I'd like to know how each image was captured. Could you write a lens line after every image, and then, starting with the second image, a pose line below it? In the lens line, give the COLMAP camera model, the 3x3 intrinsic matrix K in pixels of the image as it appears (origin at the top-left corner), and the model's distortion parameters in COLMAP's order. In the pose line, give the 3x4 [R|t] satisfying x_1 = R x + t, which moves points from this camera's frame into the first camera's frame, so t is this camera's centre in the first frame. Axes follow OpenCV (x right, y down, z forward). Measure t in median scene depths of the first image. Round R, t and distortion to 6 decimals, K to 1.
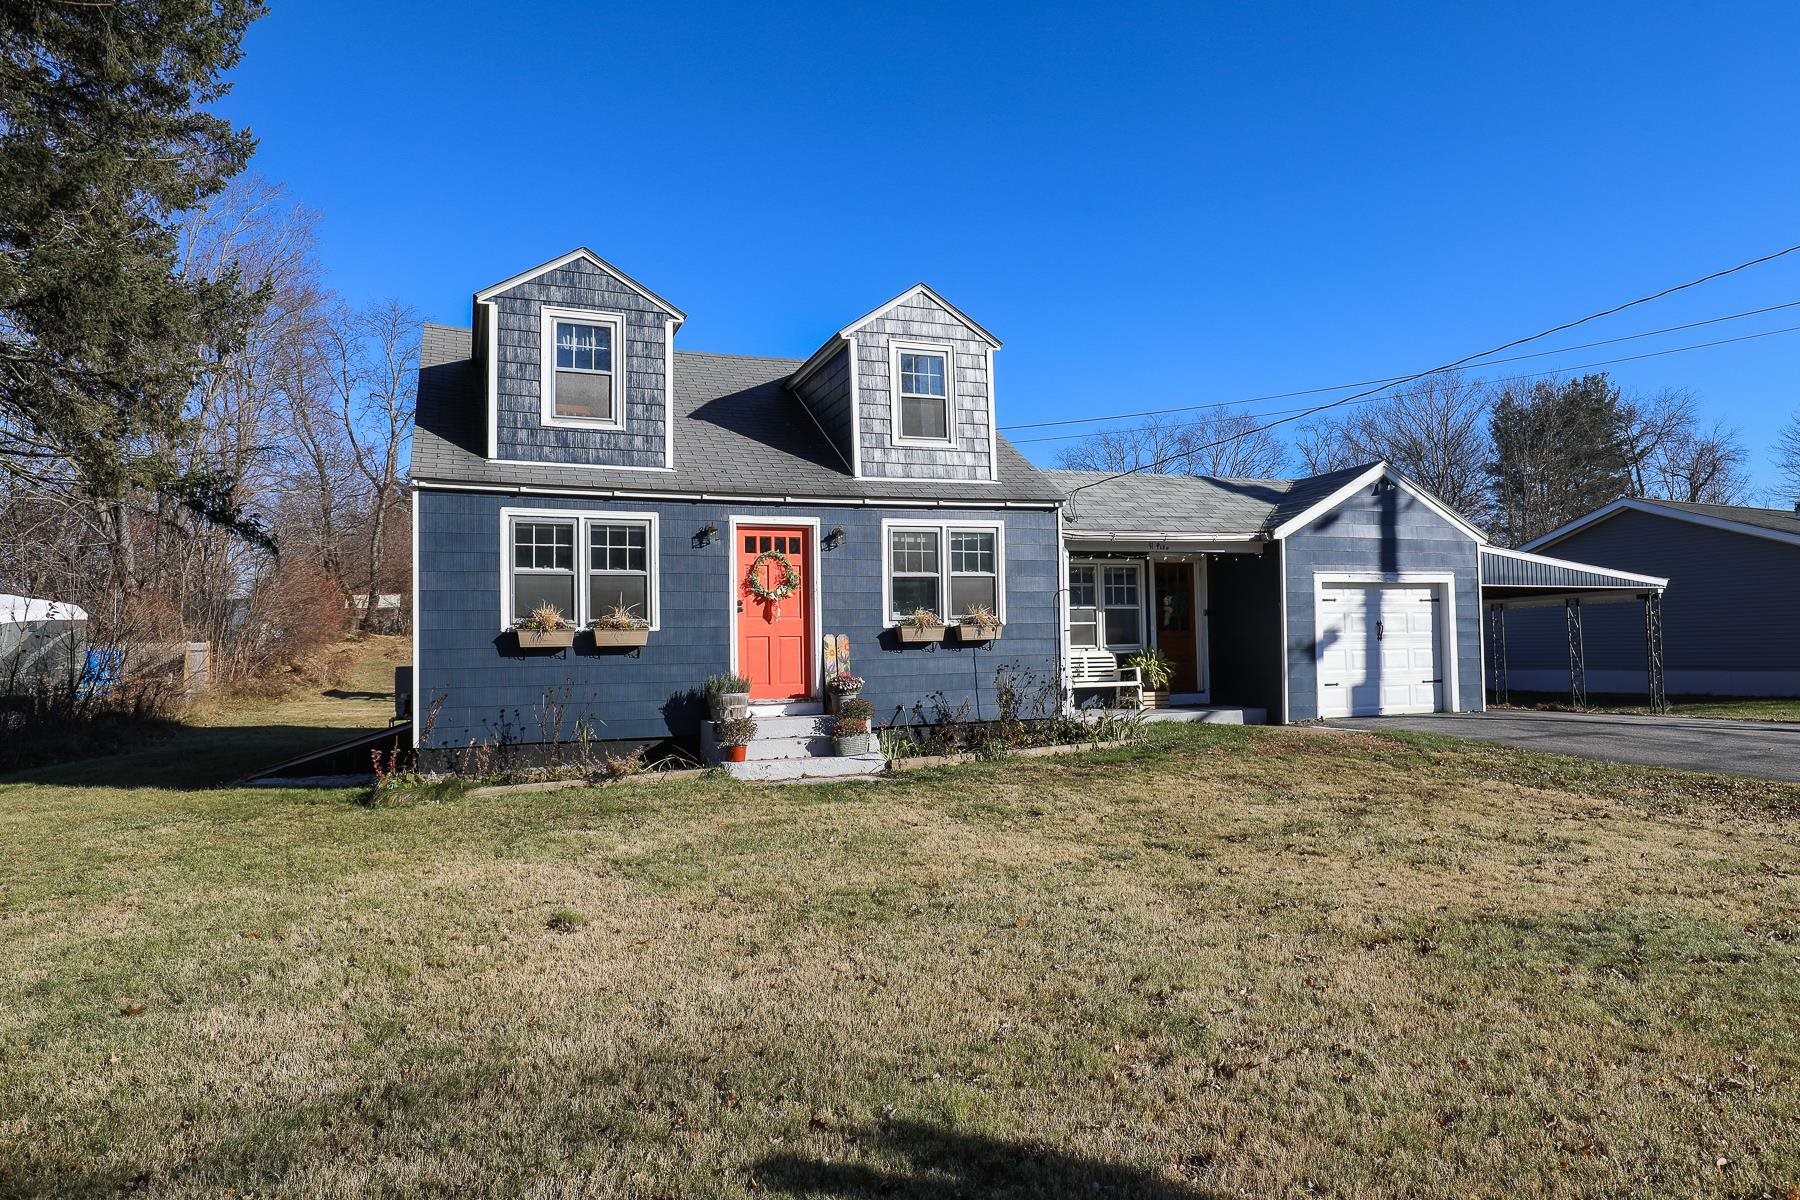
lens RADIAL K [[1085.0, 0, 894.9], [0, 1085.0, 597.8], [0, 0, 1]] dist [-0.000549, 0.000630]
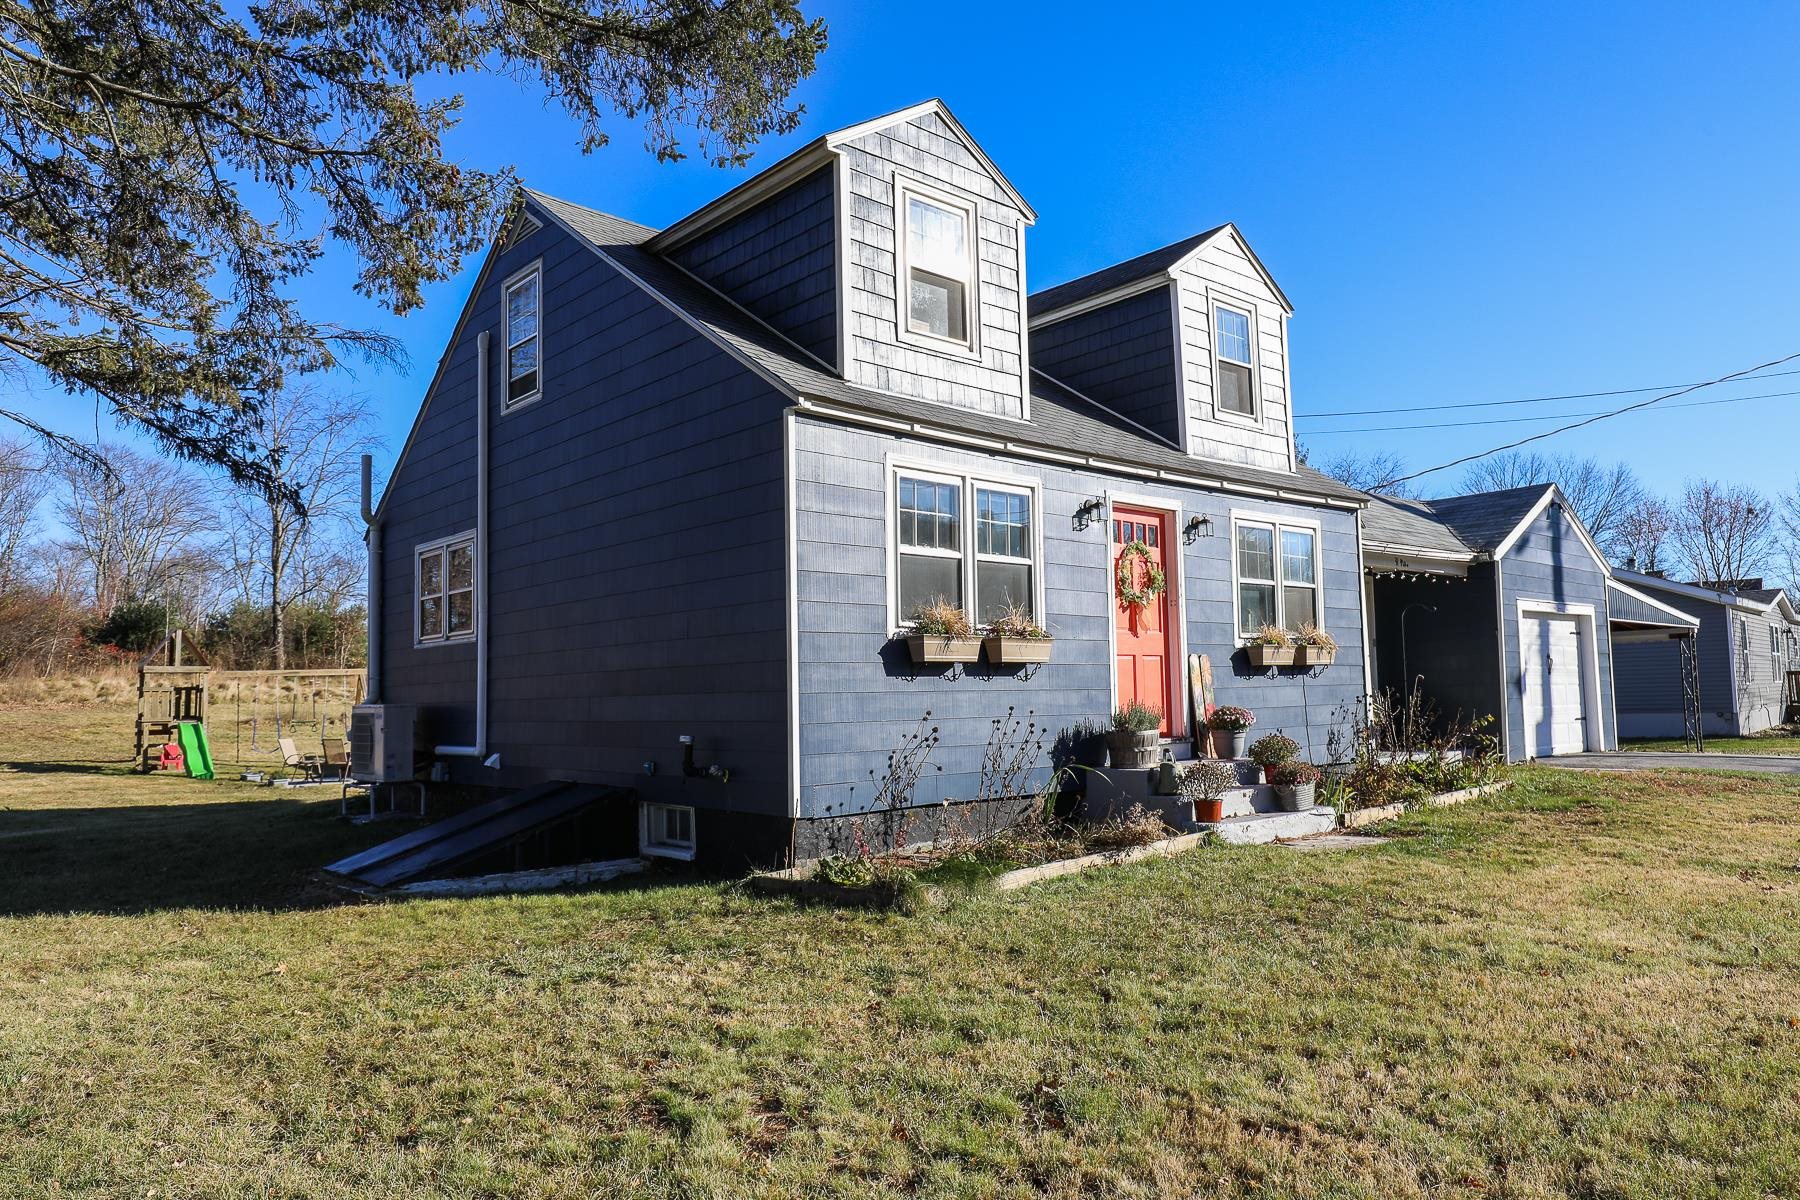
lens RADIAL K [[1202.6, 0, 908.3], [0, 1202.6, 606.7], [0, 0, 1]] dist [0.002068, -0.001315]
pose [[0.937165, 0.026918, 0.347846, -0.546657], [-0.014731, 0.999183, -0.037636, 0.035547], [-0.348575, 0.030147, 0.936796, 0.273658]]
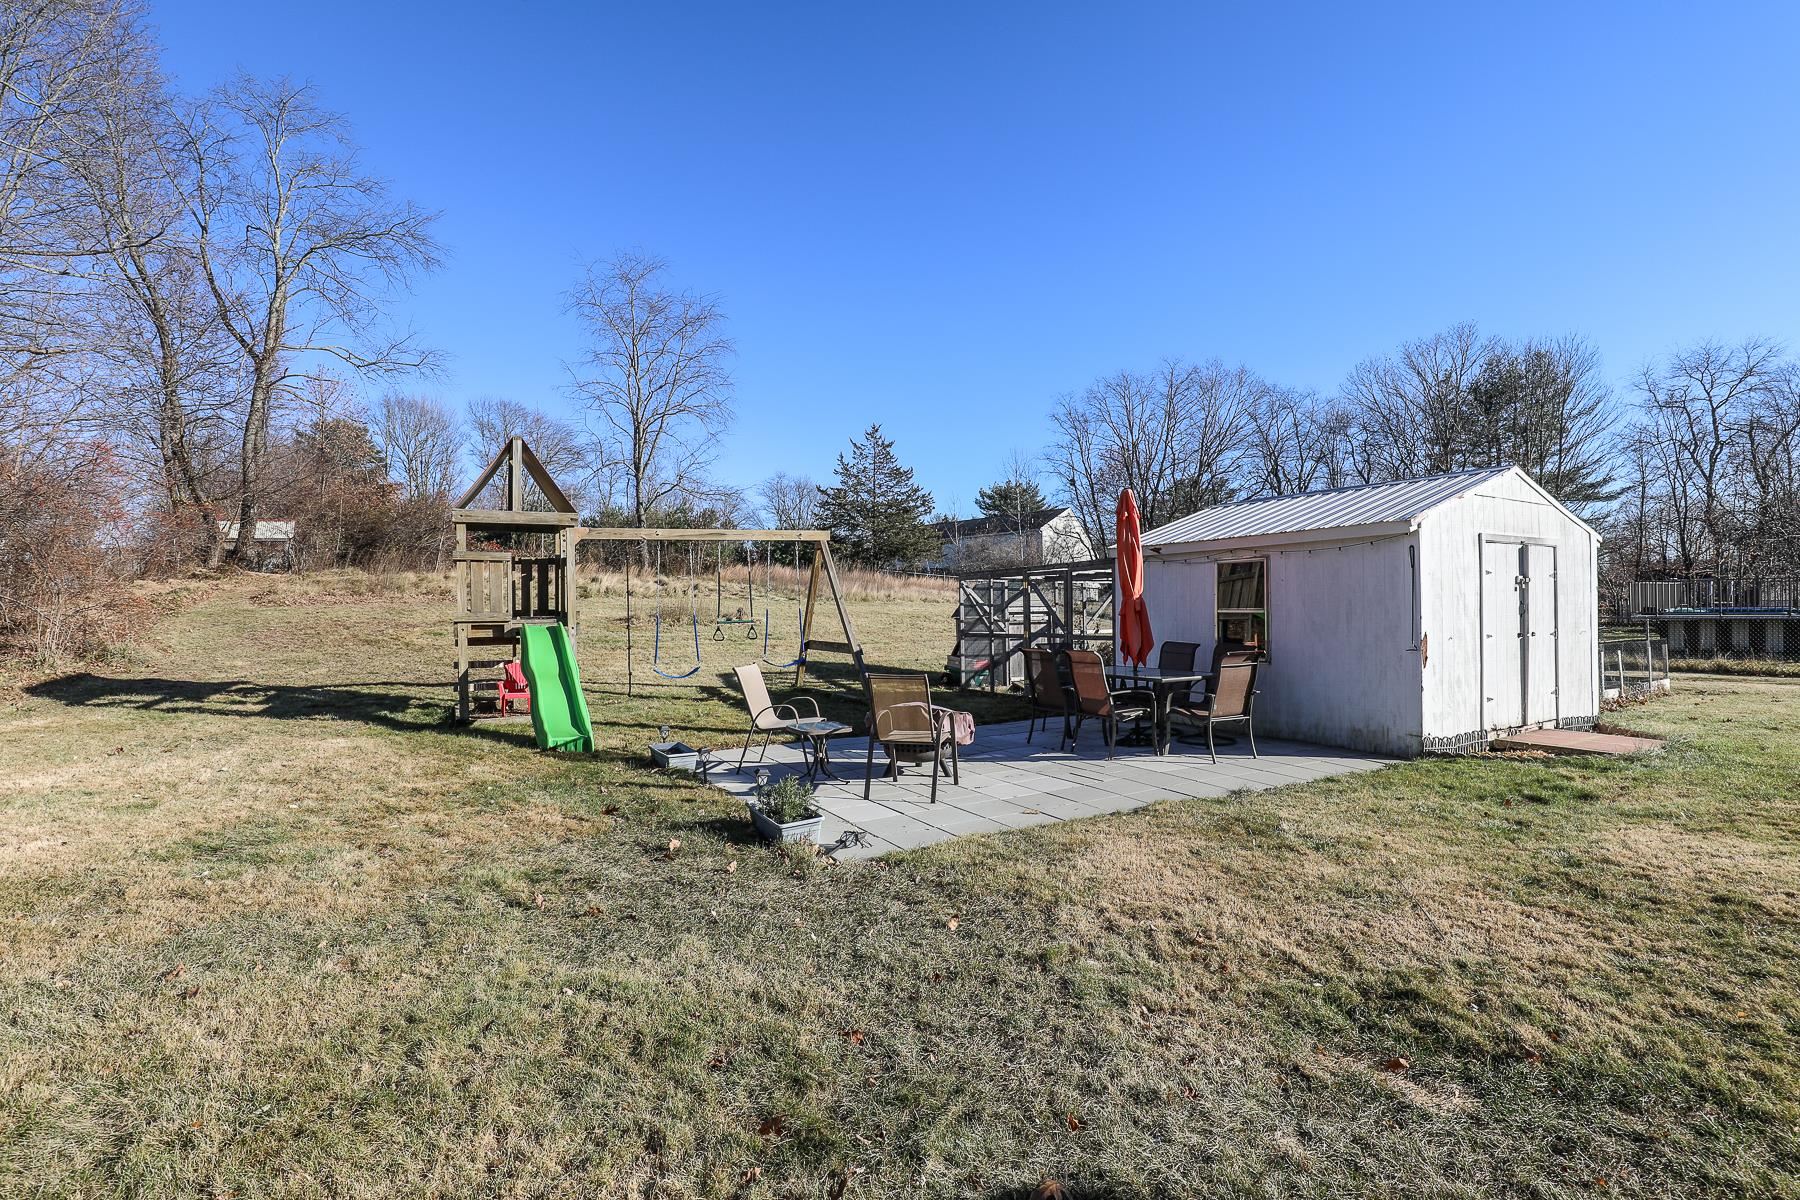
lens RADIAL K [[837.2, 0, 895.6], [0, 837.2, 602.7], [0, 0, 1]] dist [-0.029195, 0.004093]
pose [[0.982221, 0.006413, 0.187617, -0.820102], [-0.013850, 0.999168, 0.038354, 0.127191], [-0.187215, -0.040271, 0.981493, 1.914427]]
